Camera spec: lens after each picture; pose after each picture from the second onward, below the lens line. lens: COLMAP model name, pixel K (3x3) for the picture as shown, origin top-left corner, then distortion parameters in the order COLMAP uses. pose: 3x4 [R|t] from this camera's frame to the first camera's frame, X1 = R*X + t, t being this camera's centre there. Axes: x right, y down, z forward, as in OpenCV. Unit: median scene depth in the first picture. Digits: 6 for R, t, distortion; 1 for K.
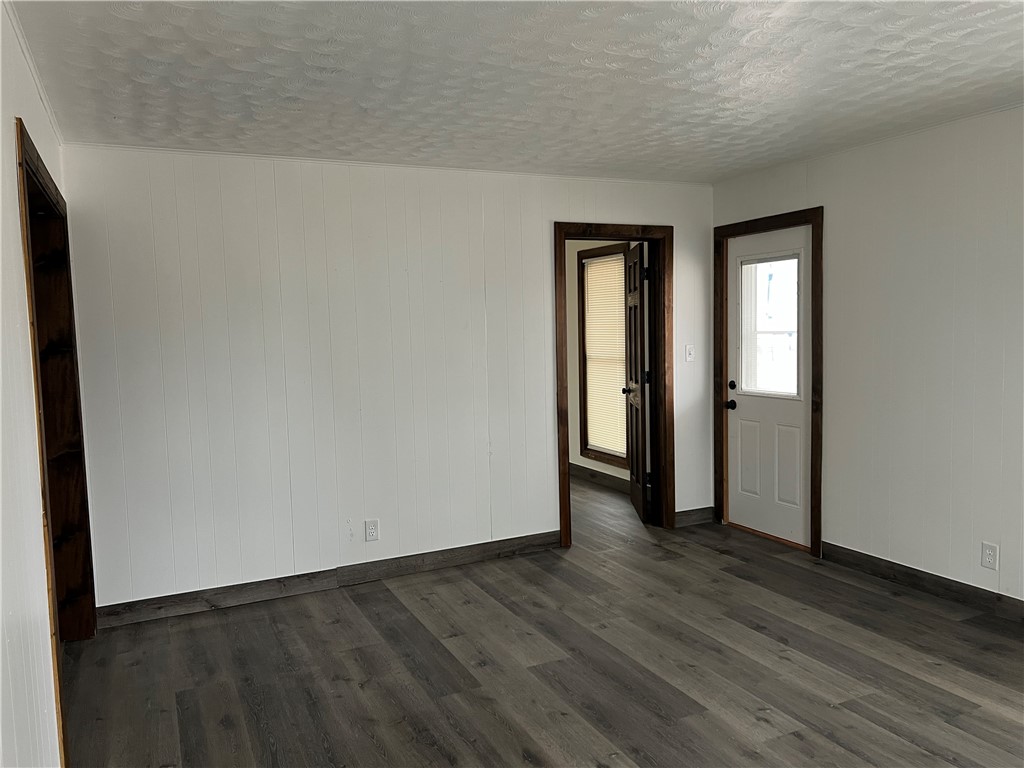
lens RADIAL K [[772.5, 0, 512.4], [0, 772.5, 381.6], [0, 0, 1]] dist [0.037524, 0.001599]
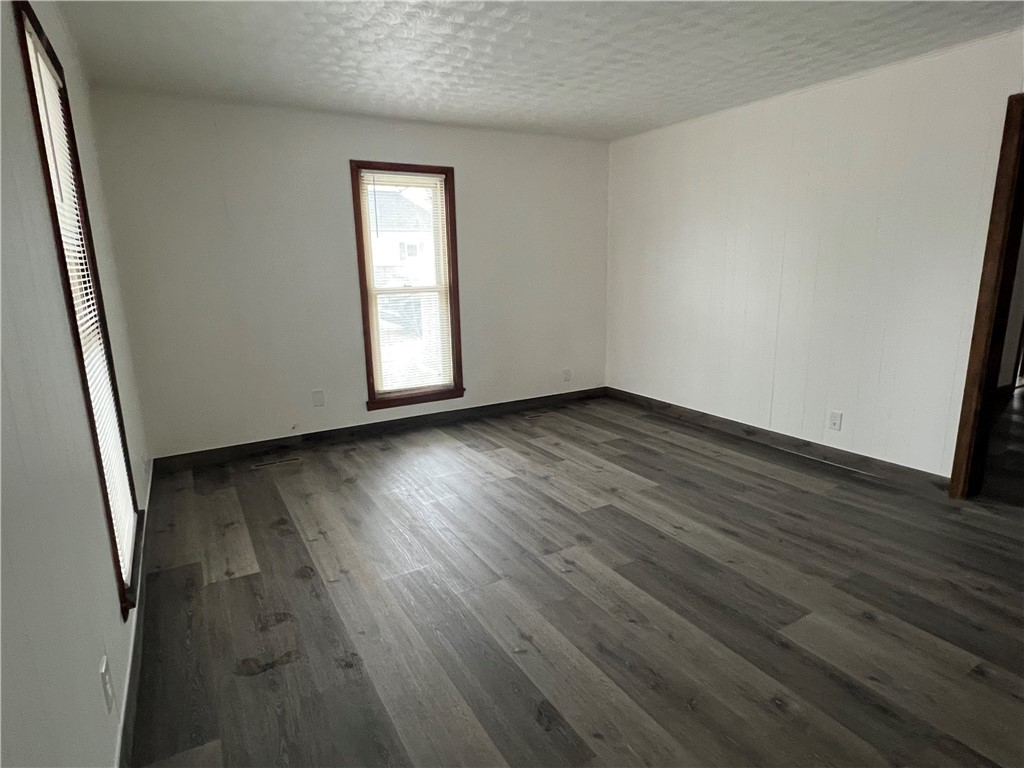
lens RADIAL K [[578.6, 0, 509.7], [0, 578.6, 385.7], [0, 0, 1]] dist [0.004597, -0.000144]
pose [[-0.994919, 0.067047, -0.075103, 0.435313], [0.043327, 0.958515, 0.281730, -0.094071], [0.090877, 0.277044, -0.956550, 1.676030]]
